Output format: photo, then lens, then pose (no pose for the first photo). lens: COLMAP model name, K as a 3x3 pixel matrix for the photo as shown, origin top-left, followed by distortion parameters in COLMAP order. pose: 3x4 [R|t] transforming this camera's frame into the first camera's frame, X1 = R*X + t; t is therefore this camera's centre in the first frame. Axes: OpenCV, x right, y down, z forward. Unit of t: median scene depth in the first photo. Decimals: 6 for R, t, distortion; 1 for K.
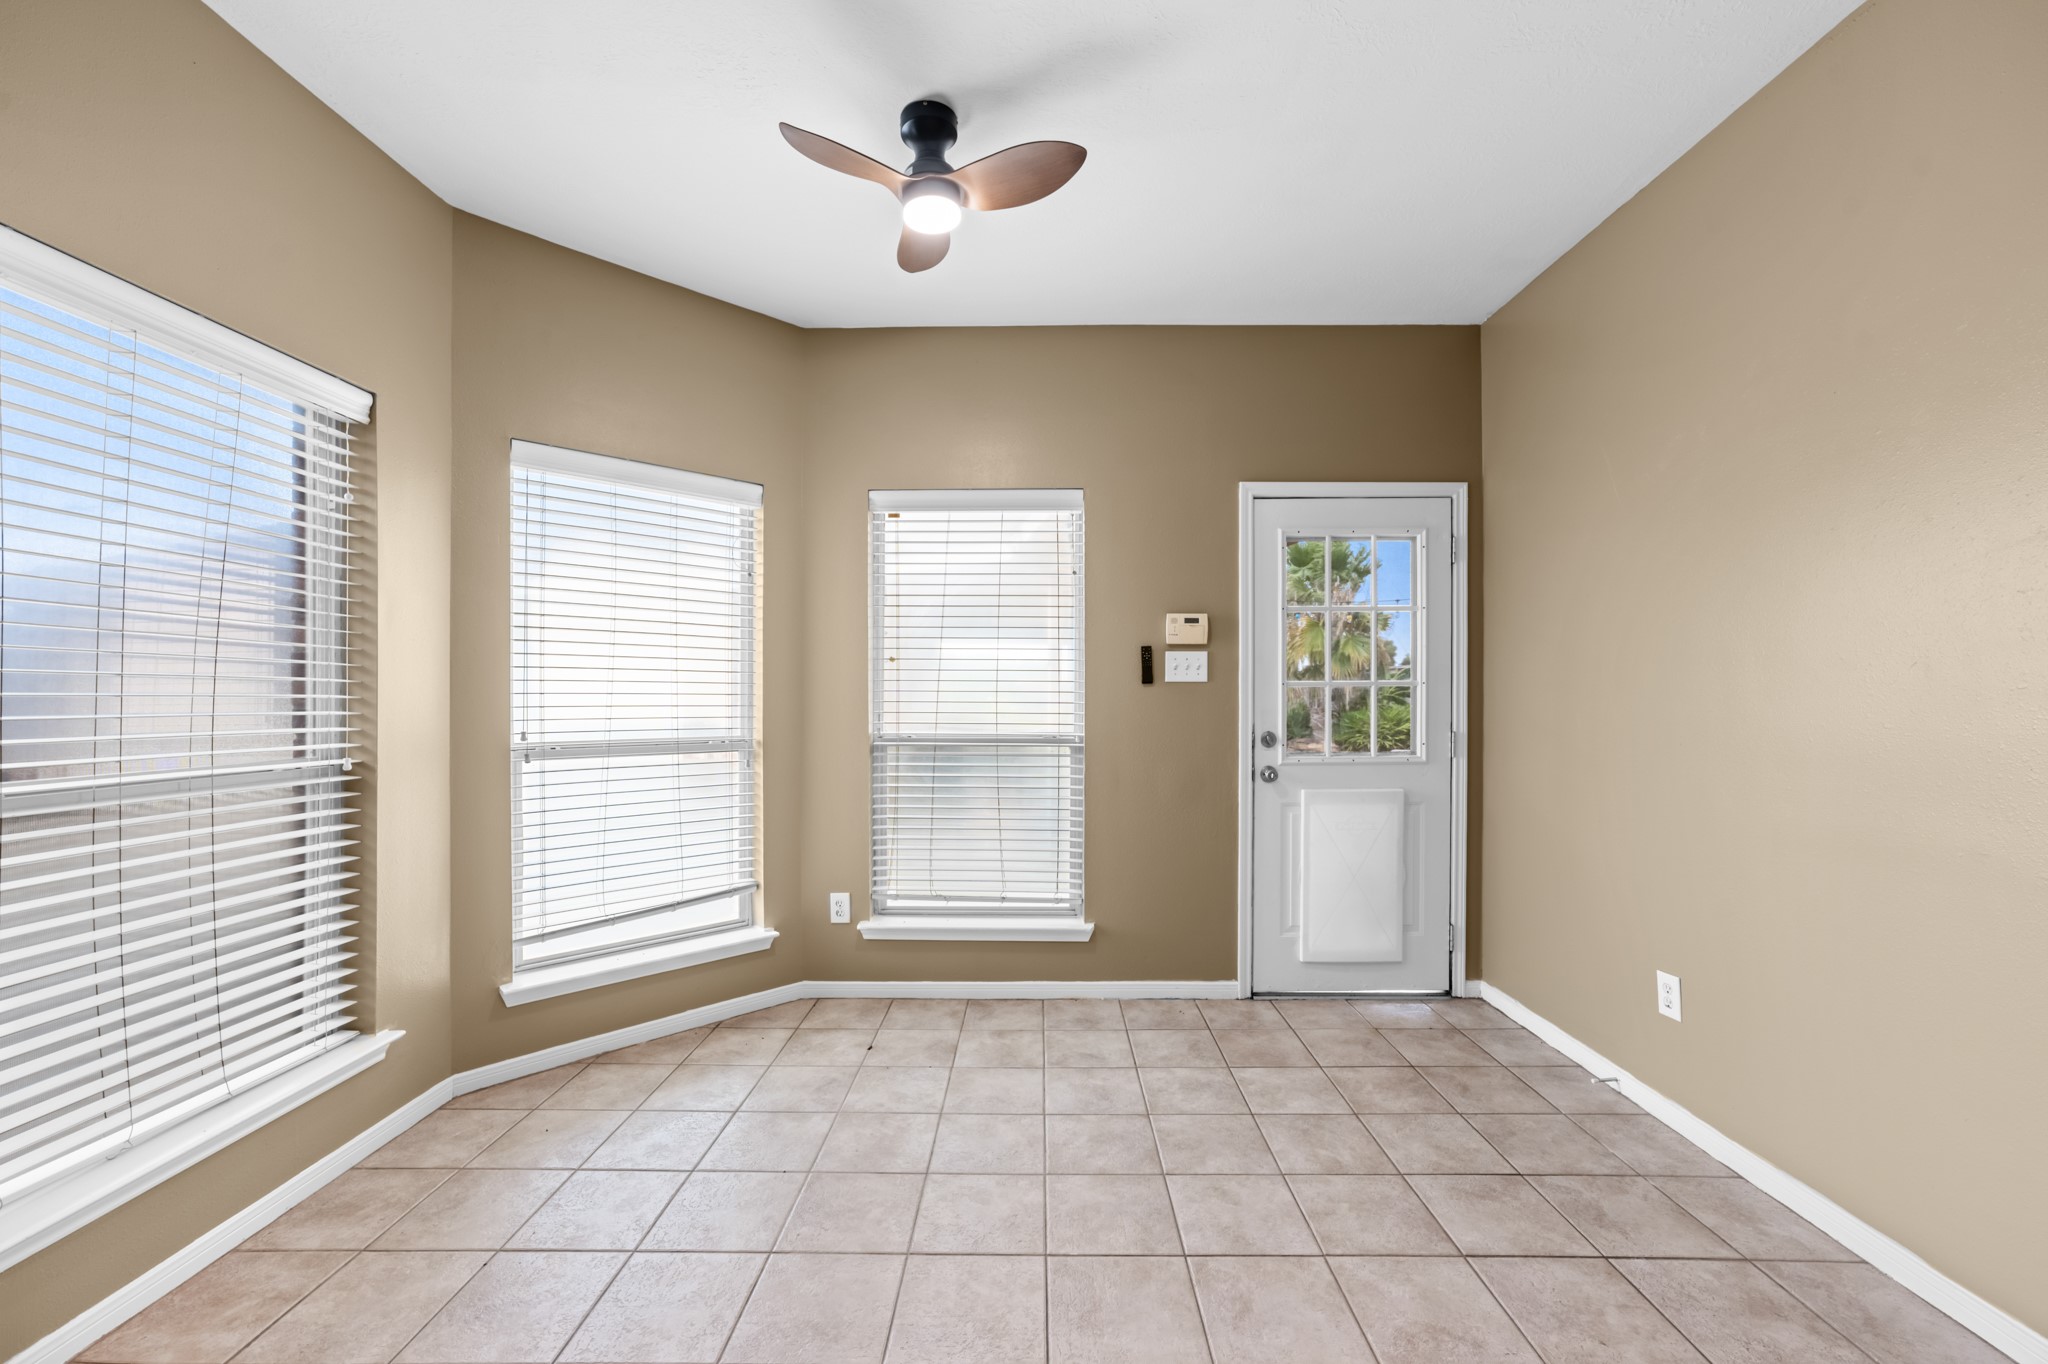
lens RADIAL K [[842.2, 0, 1032.8], [0, 842.2, 734.1], [0, 0, 1]] dist [-0.036819, 0.026457]
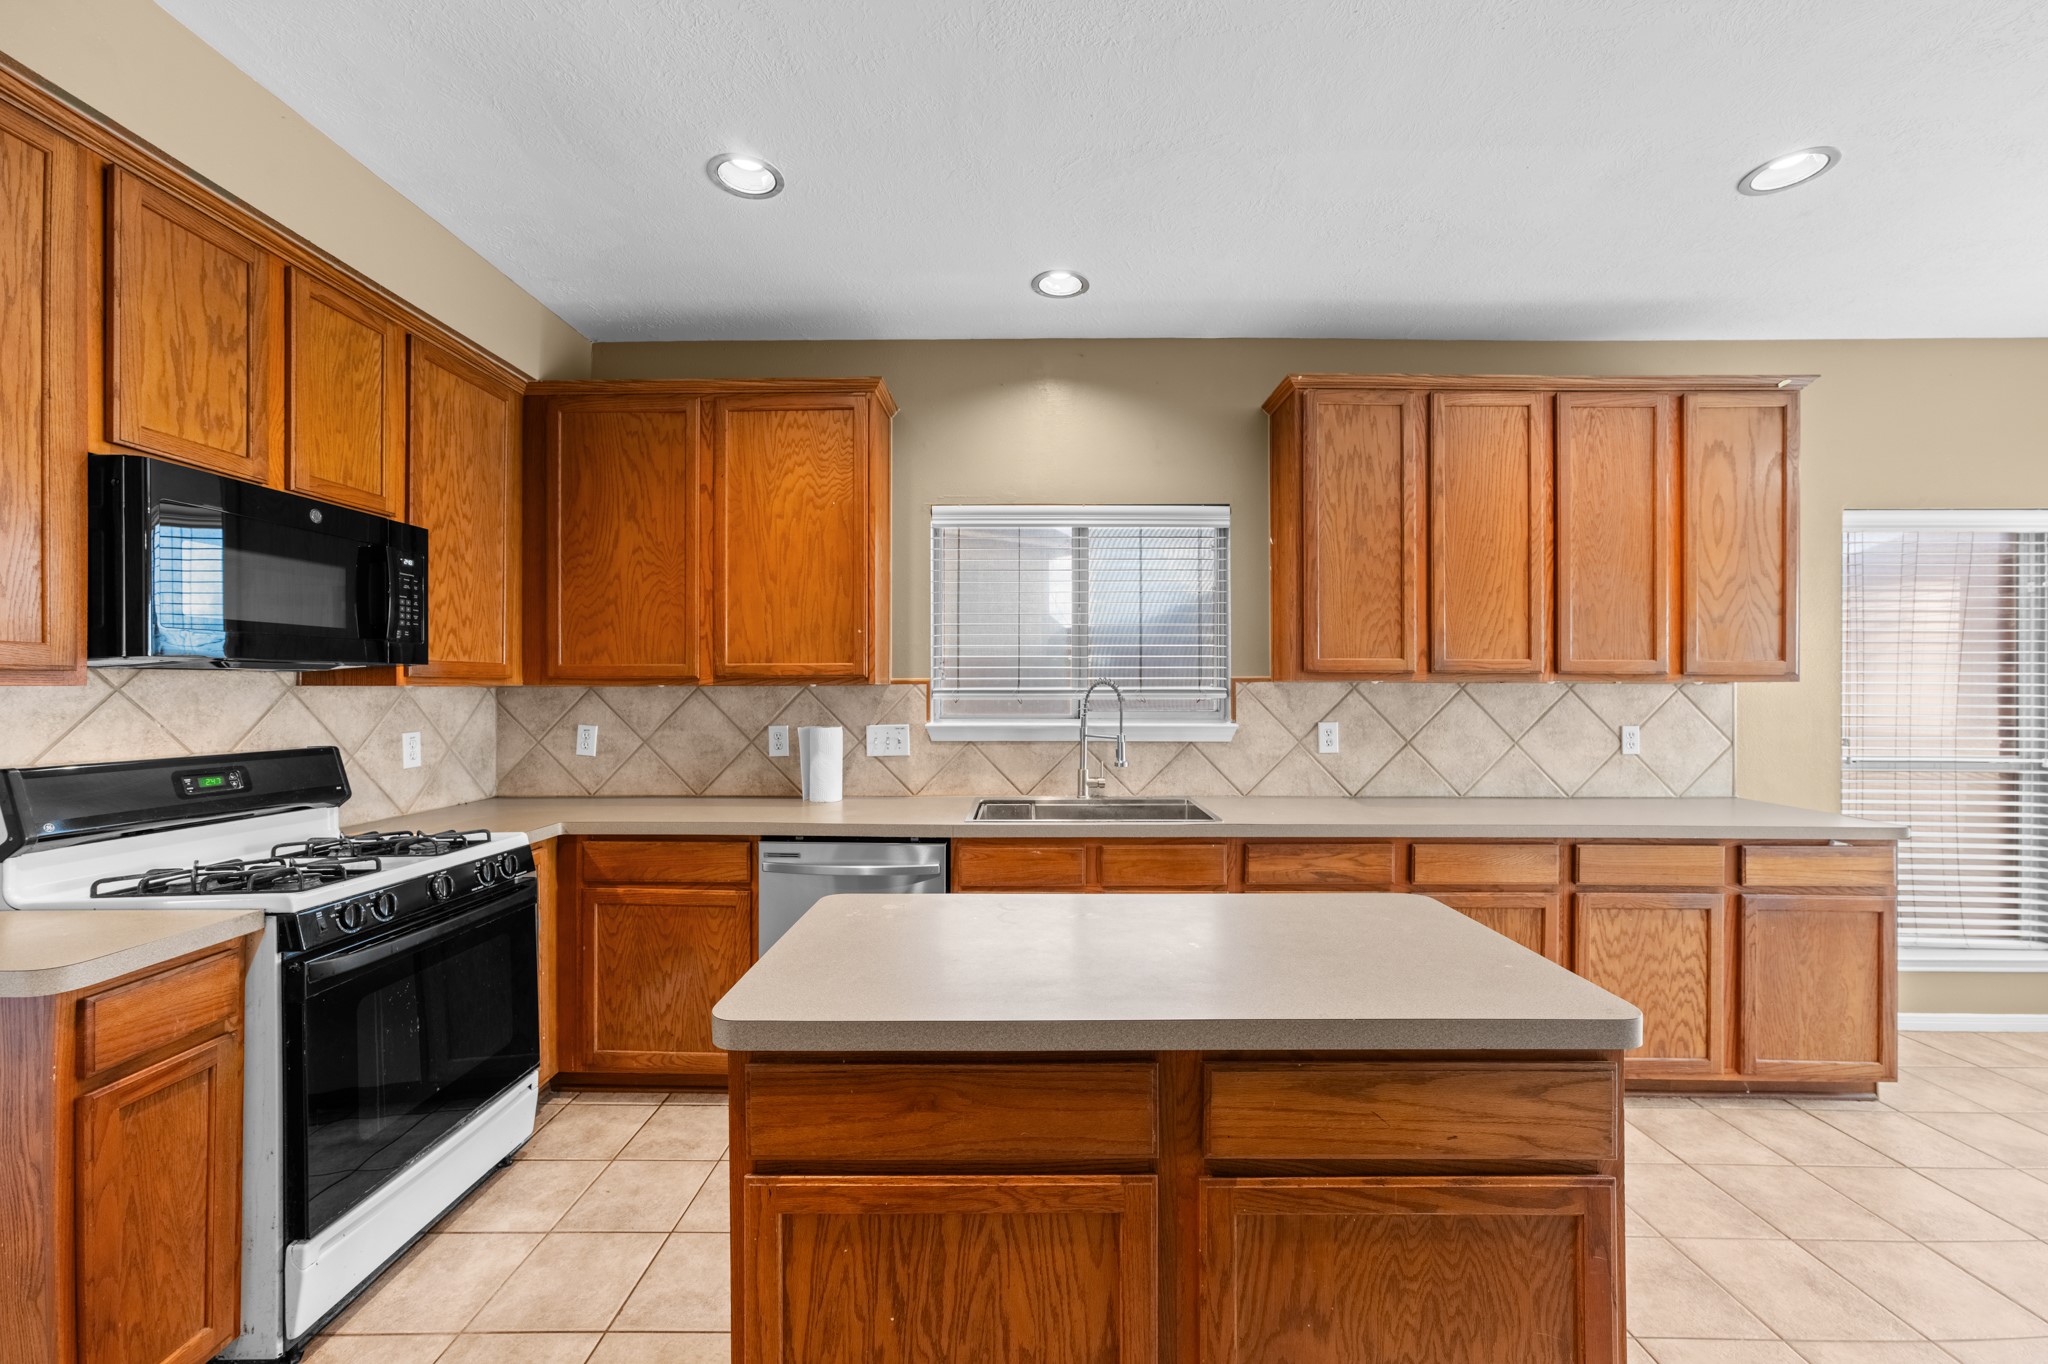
lens RADIAL K [[819.7, 0, 1022.8], [0, 819.7, 684.5], [0, 0, 1]] dist [-0.036839, 0.022965]
pose [[-0.007606, 0.003185, -0.999966, 0.428699], [-0.044307, 0.999012, 0.003519, -0.019586], [0.998989, 0.044332, -0.007457, -0.558031]]
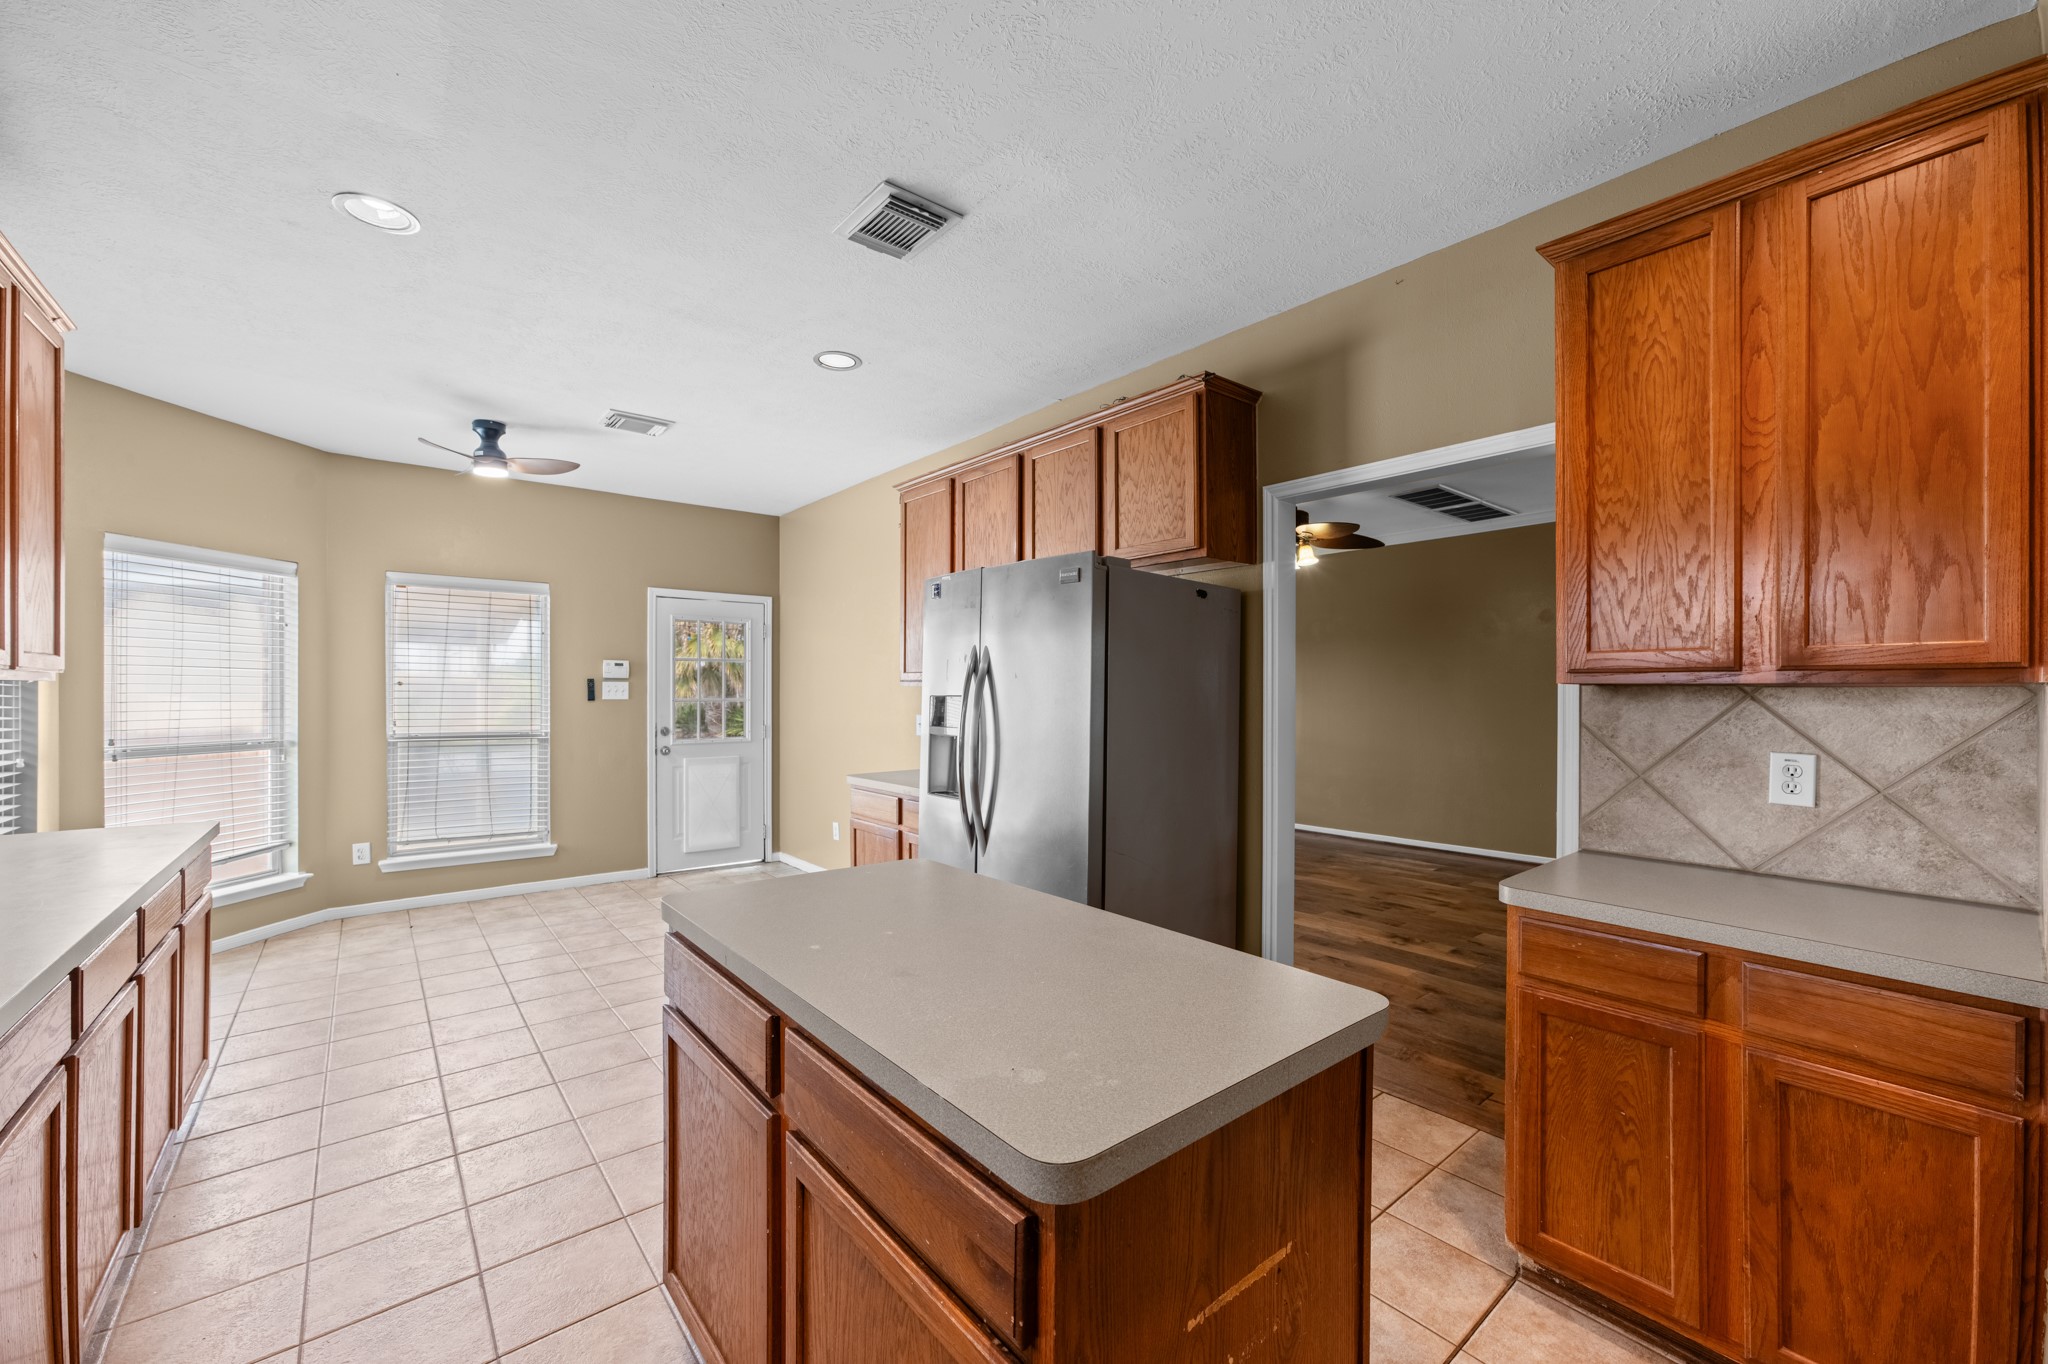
lens RADIAL K [[819.7, 0, 1022.8], [0, 819.7, 684.5], [0, 0, 1]] dist [-0.036839, 0.022965]
pose [[0.771902, 0.010674, 0.635652, -0.241683], [0.021817, 0.998825, -0.043265, -0.001806], [-0.635367, 0.047264, 0.770763, -0.850004]]
